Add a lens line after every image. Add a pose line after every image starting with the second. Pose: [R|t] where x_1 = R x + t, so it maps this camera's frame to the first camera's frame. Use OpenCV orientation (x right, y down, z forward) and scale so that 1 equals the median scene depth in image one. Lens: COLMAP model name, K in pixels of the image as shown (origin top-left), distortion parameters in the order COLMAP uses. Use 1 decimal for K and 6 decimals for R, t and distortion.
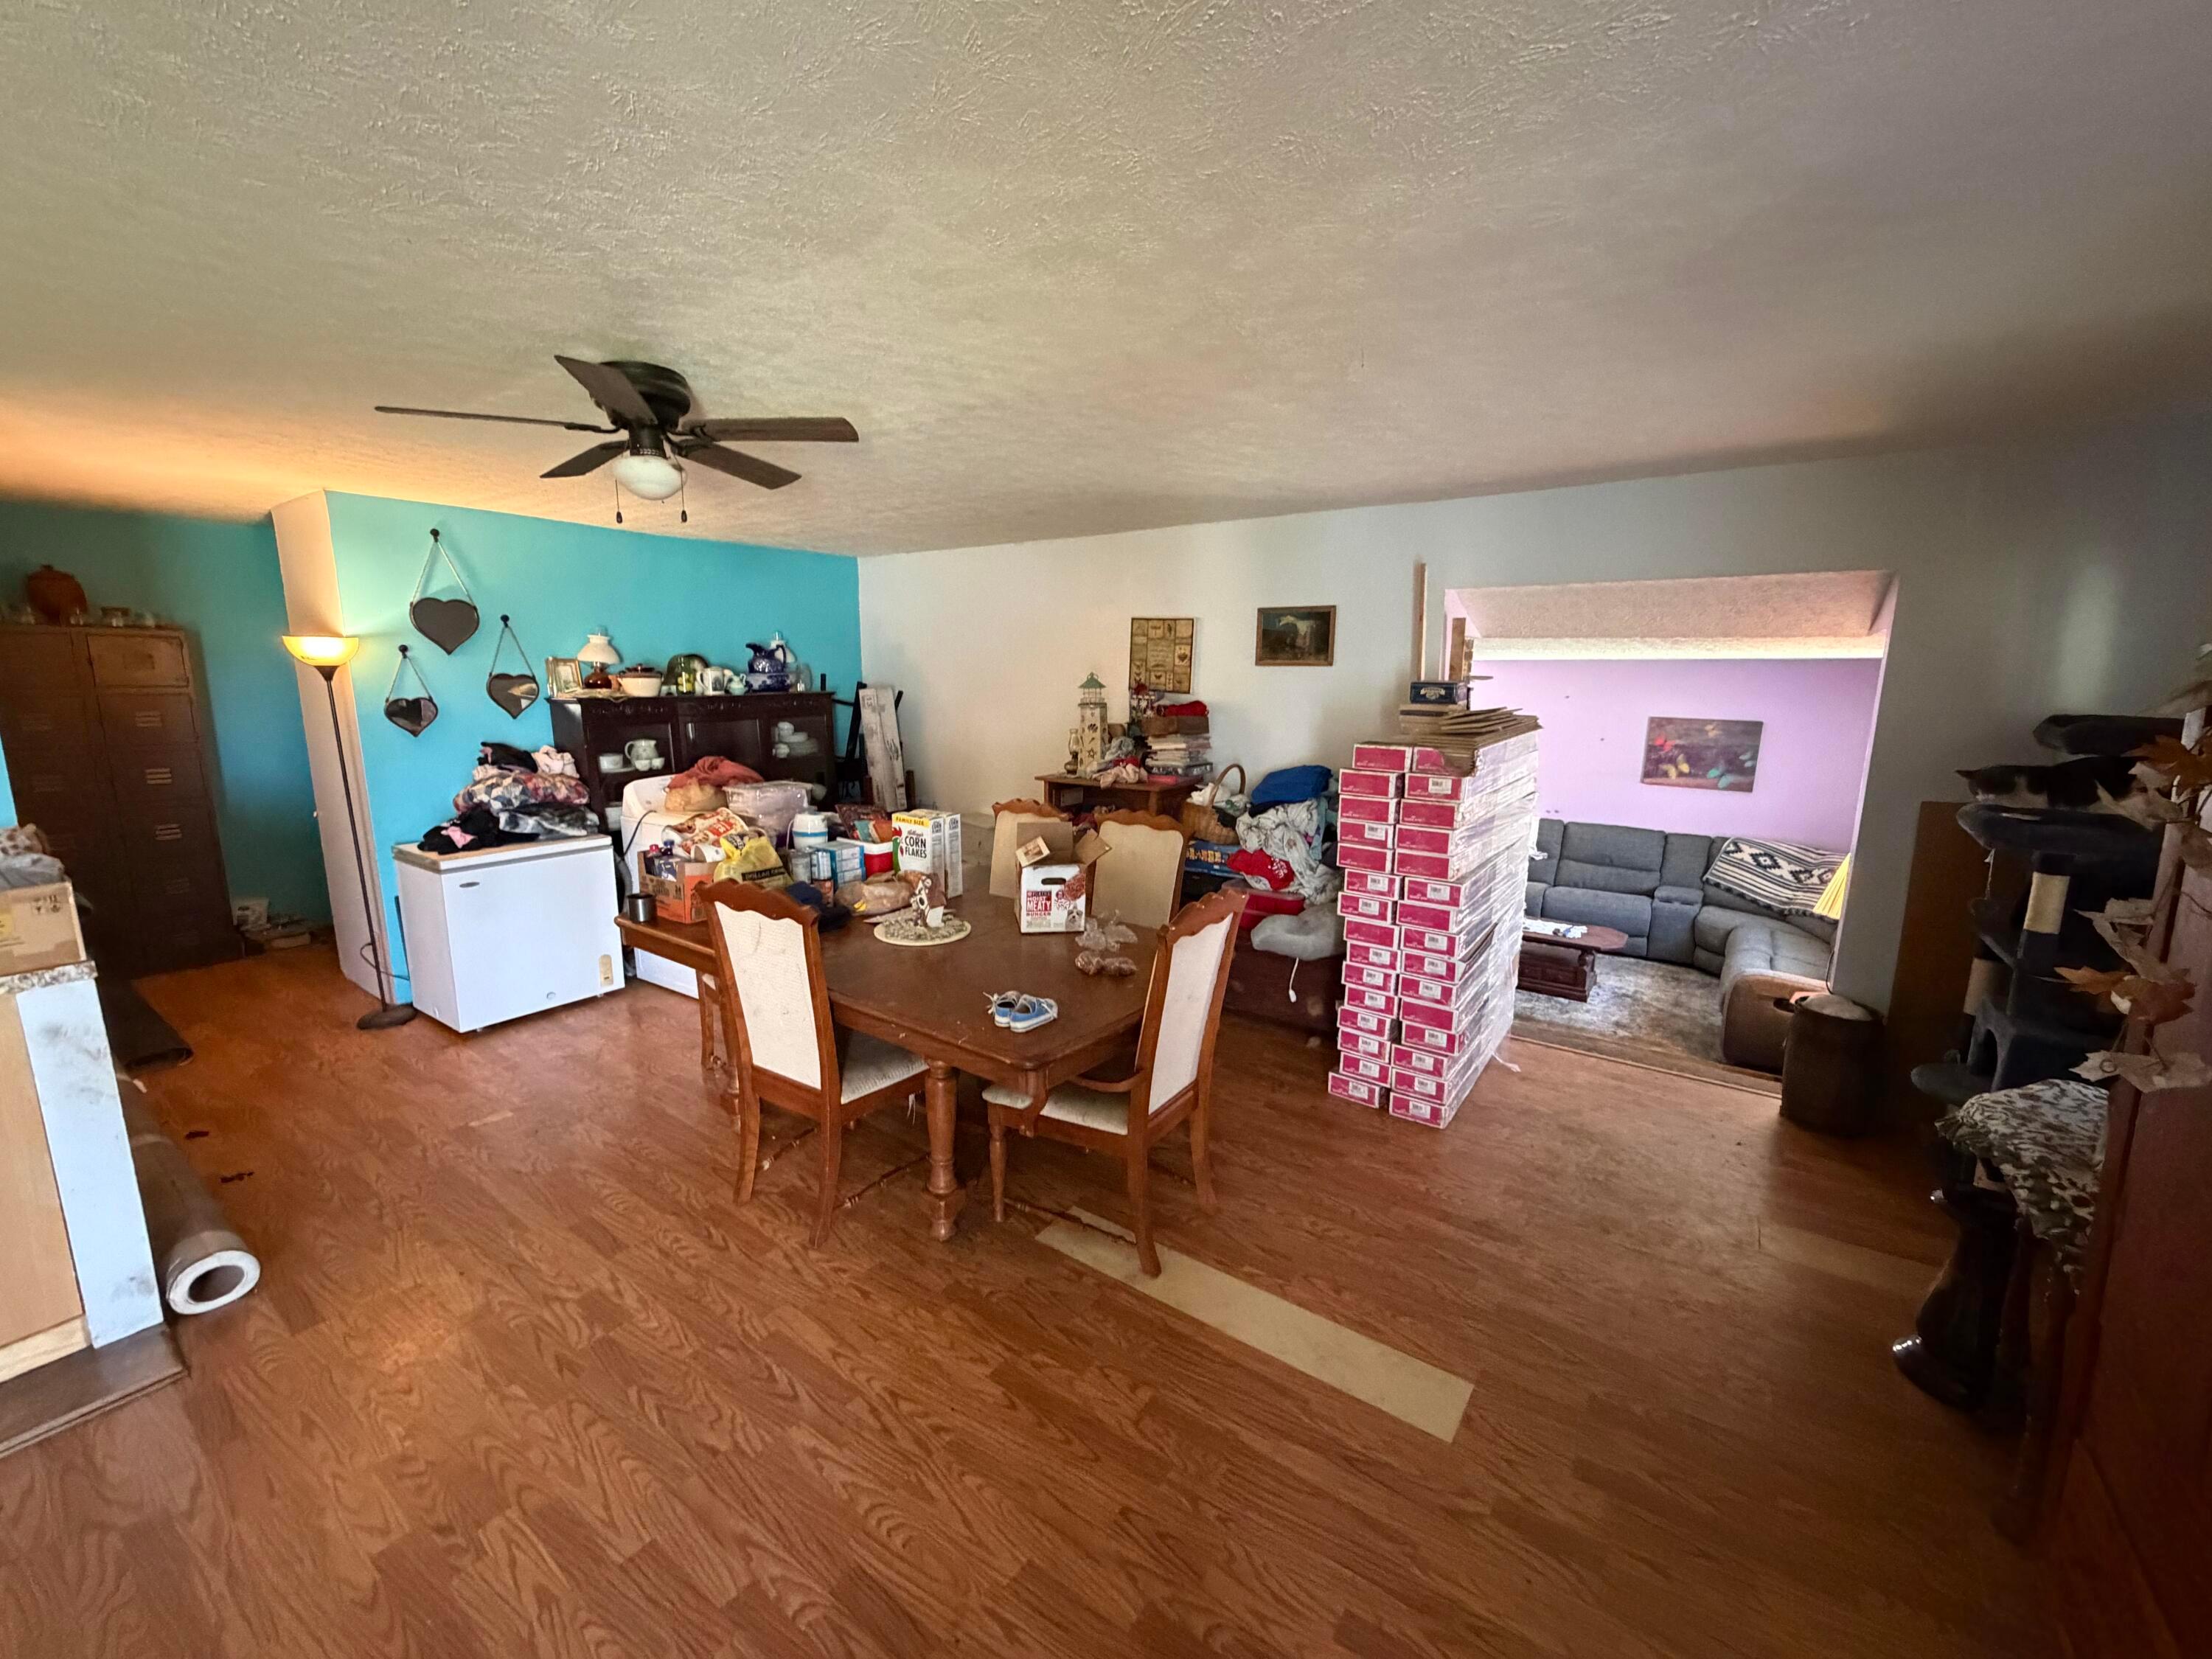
lens RADIAL K [[880.3, 0, 1107.6], [0, 880.3, 828.8], [0, 0, 1]] dist [-0.001043, 0.000047]
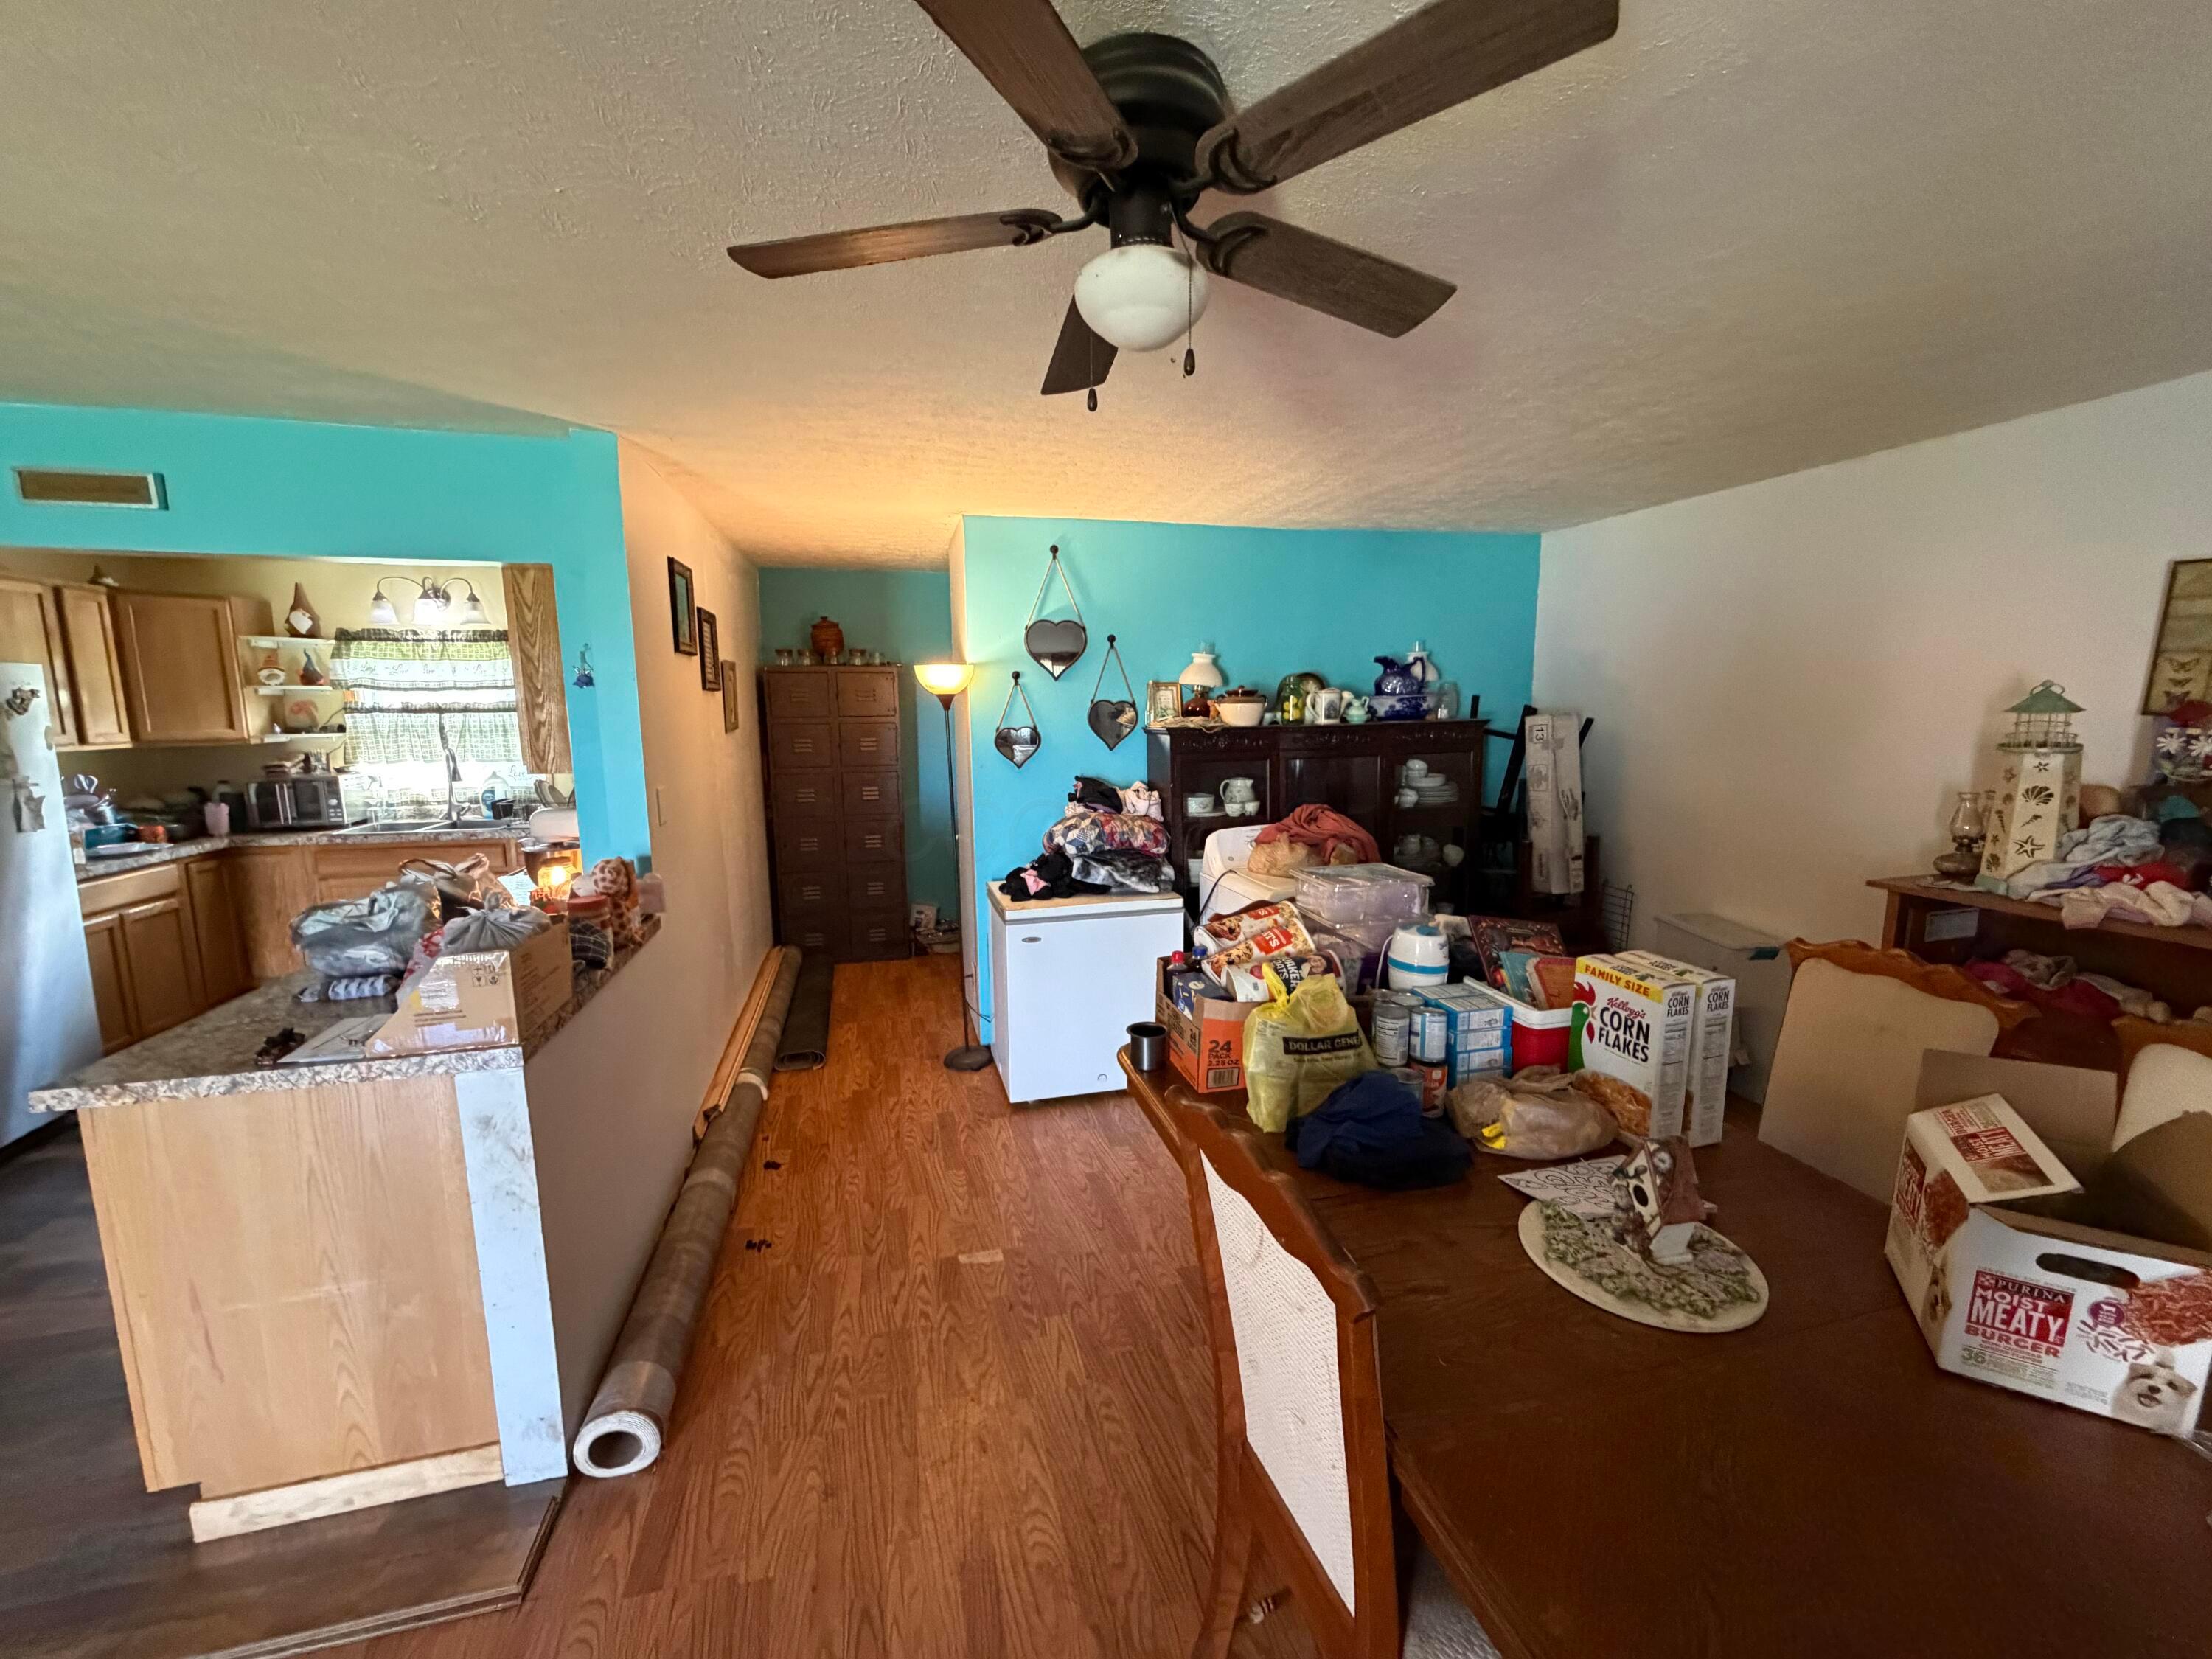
lens RADIAL K [[880.3, 0, 1102.4], [0, 880.3, 827.2], [0, 0, 1]] dist [-0.001043, 0.000047]
pose [[0.757340, 0.078581, -0.648276, -0.105614], [-0.098403, 0.995131, 0.005668, -0.056849], [0.645564, 0.059500, 0.761385, 0.350725]]
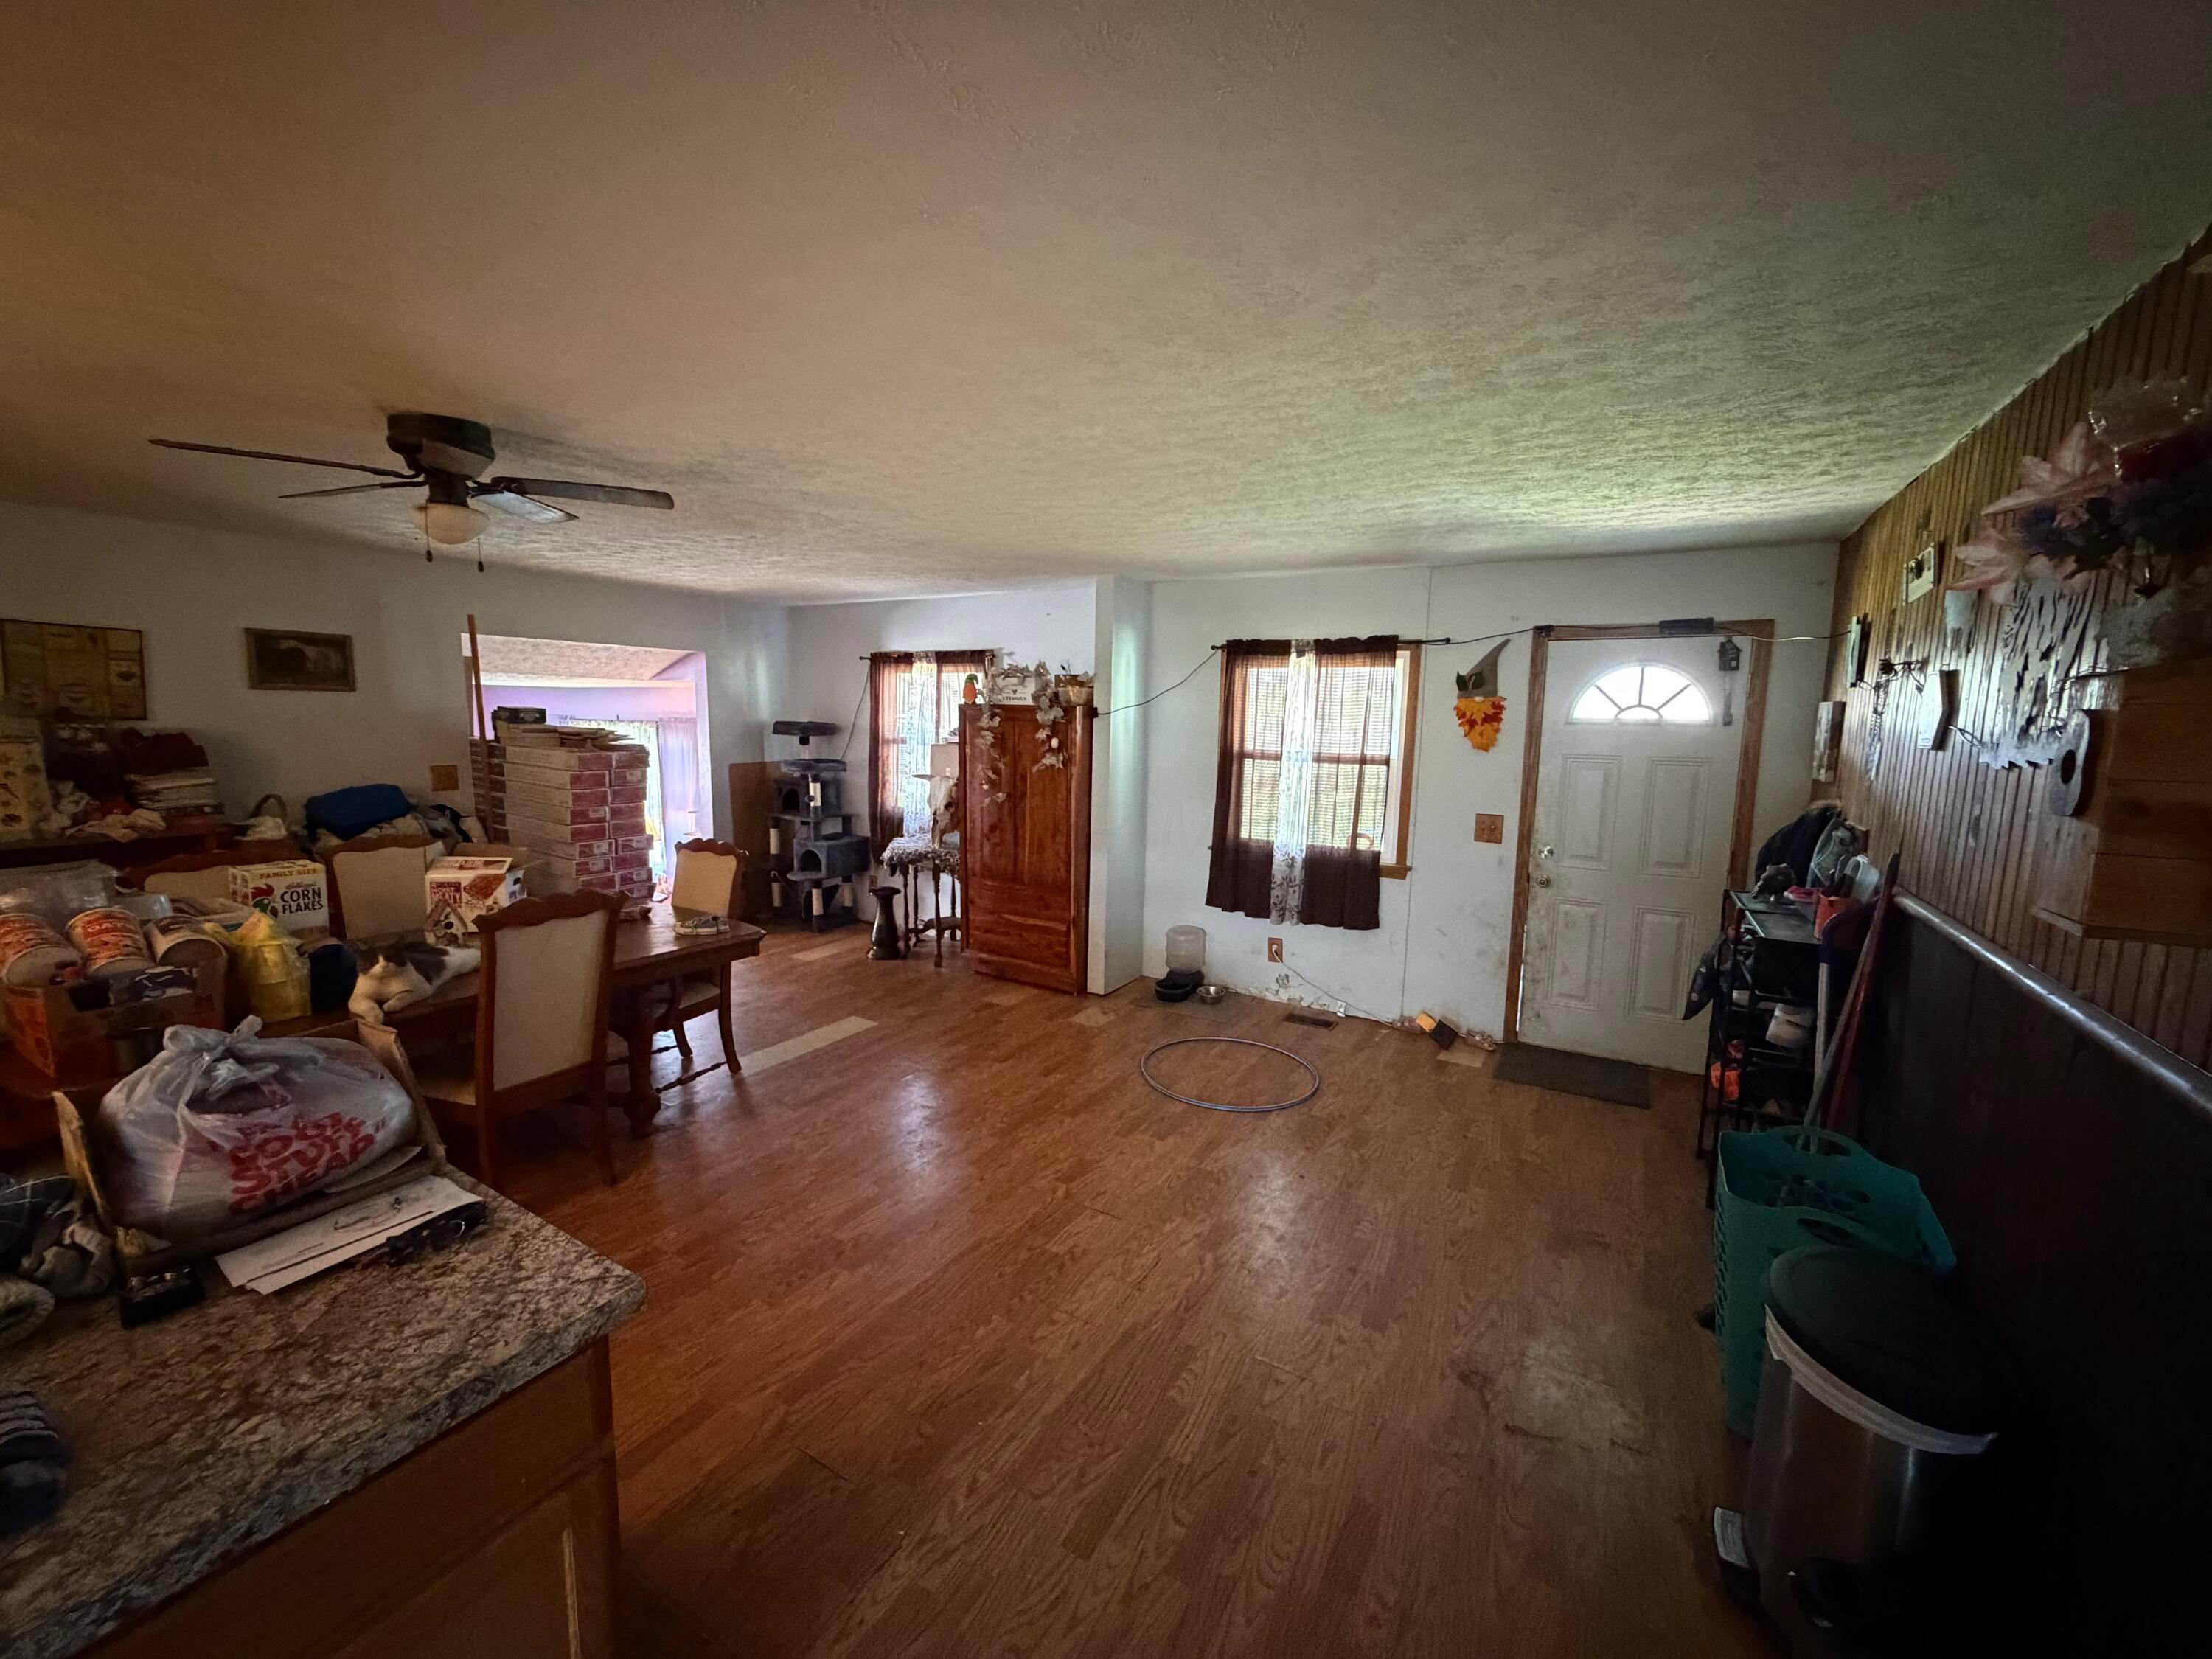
lens RADIAL K [[880.3, 0, 1106.8], [0, 880.3, 829.0], [0, 0, 1]] dist [-0.001043, 0.000047]
pose [[-0.079651, -0.142474, 0.986589, -0.944019], [0.148564, 0.976983, 0.153081, -0.053197], [-0.985690, 0.158764, -0.056652, 0.200399]]
